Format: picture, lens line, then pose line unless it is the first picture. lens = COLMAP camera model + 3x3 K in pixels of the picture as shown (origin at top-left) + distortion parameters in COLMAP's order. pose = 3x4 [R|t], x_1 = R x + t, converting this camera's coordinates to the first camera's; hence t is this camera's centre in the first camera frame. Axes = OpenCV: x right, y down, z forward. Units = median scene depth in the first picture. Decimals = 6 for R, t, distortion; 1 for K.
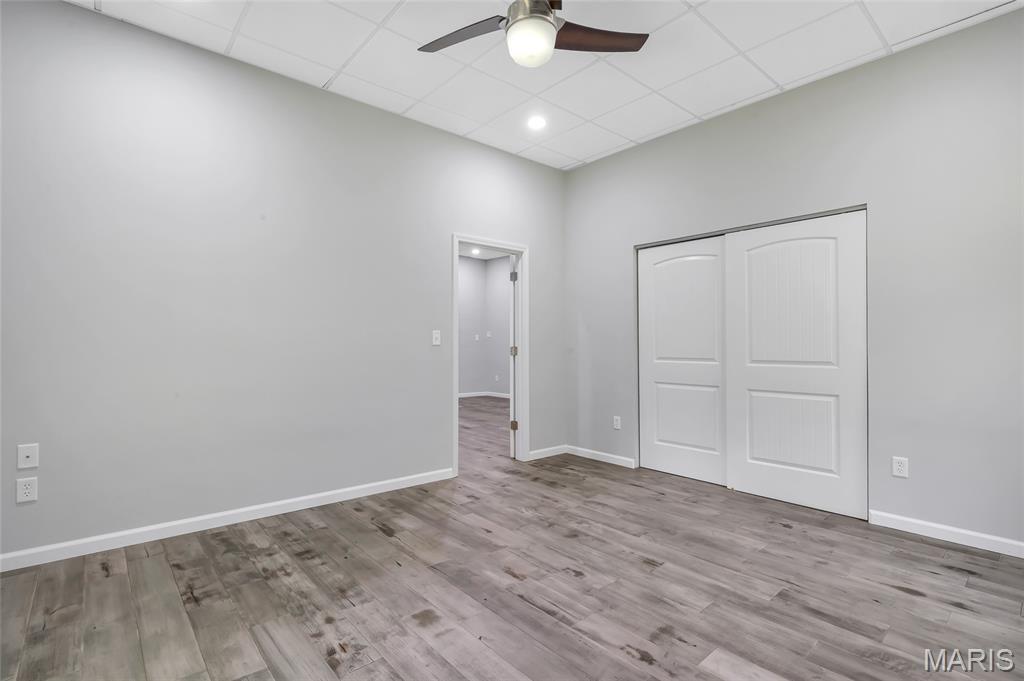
lens RADIAL K [[480.1, 0, 511.6], [0, 480.1, 341.8], [0, 0, 1]] dist [-0.004928, 0.002187]
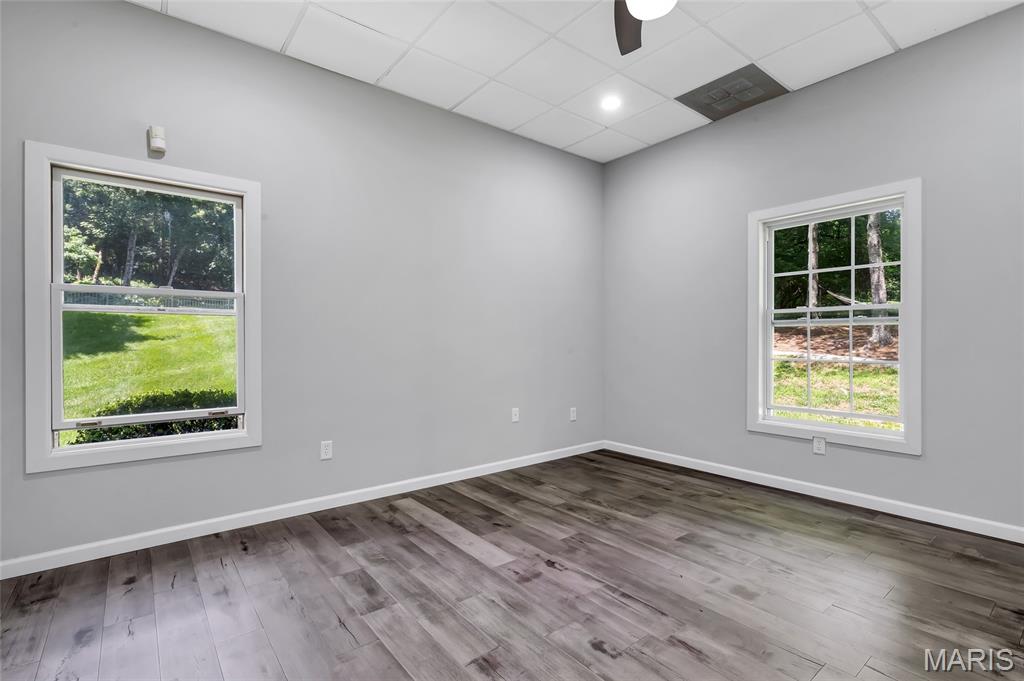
lens RADIAL K [[480.1, 0, 512.3], [0, 480.1, 341.3], [0, 0, 1]] dist [-0.004928, 0.002187]
pose [[-0.998741, 0.002324, 0.050116, 0.269590], [0.002228, 0.999996, -0.001968, 0.020151], [-0.050121, -0.001854, -0.998741, 2.007940]]
